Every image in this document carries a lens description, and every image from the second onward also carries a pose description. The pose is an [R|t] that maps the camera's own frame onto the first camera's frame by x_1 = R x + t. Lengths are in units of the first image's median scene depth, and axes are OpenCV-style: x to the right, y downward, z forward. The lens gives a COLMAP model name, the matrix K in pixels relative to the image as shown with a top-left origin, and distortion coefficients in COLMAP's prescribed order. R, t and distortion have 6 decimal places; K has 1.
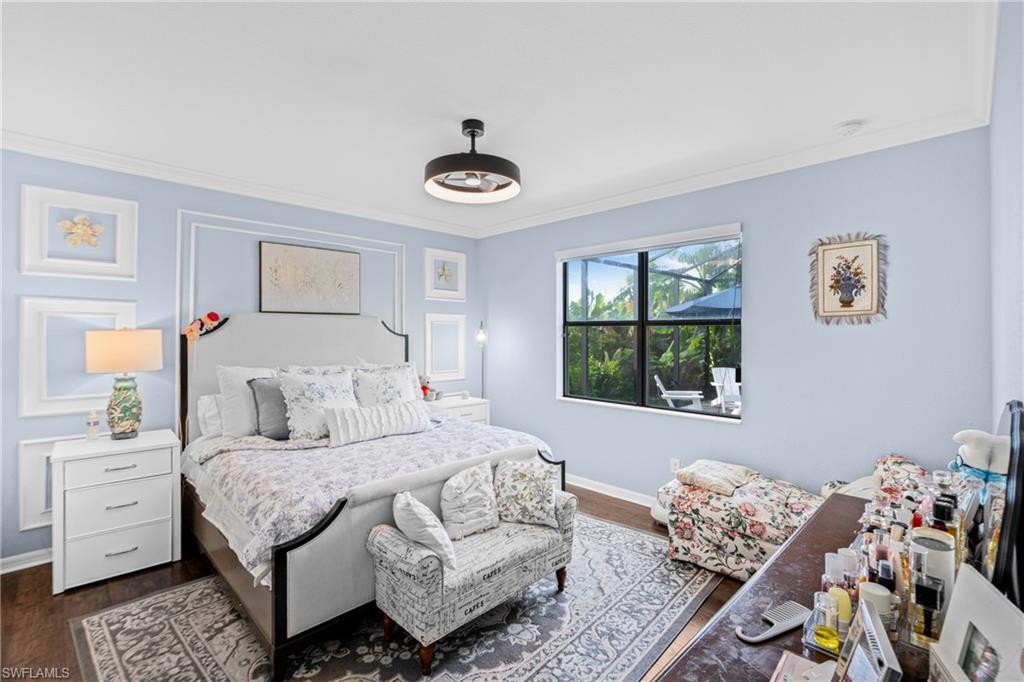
lens RADIAL K [[465.9, 0, 513.2], [0, 465.9, 332.2], [0, 0, 1]] dist [-0.002441, 0.000160]
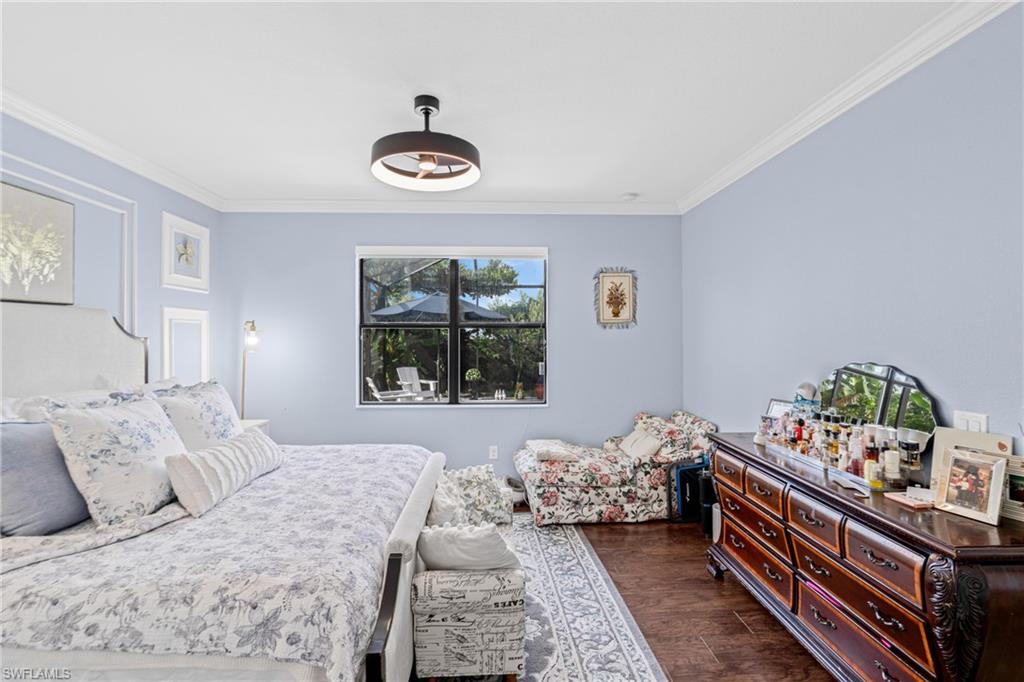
lens RADIAL K [[465.9, 0, 513.2], [0, 465.9, 332.2], [0, 0, 1]] dist [-0.002441, 0.000160]
pose [[0.669624, 0.002621, 0.742696, -0.603190], [0.001090, 0.999989, -0.004512, 0.000225], [-0.742700, 0.003831, 0.669613, 0.265219]]
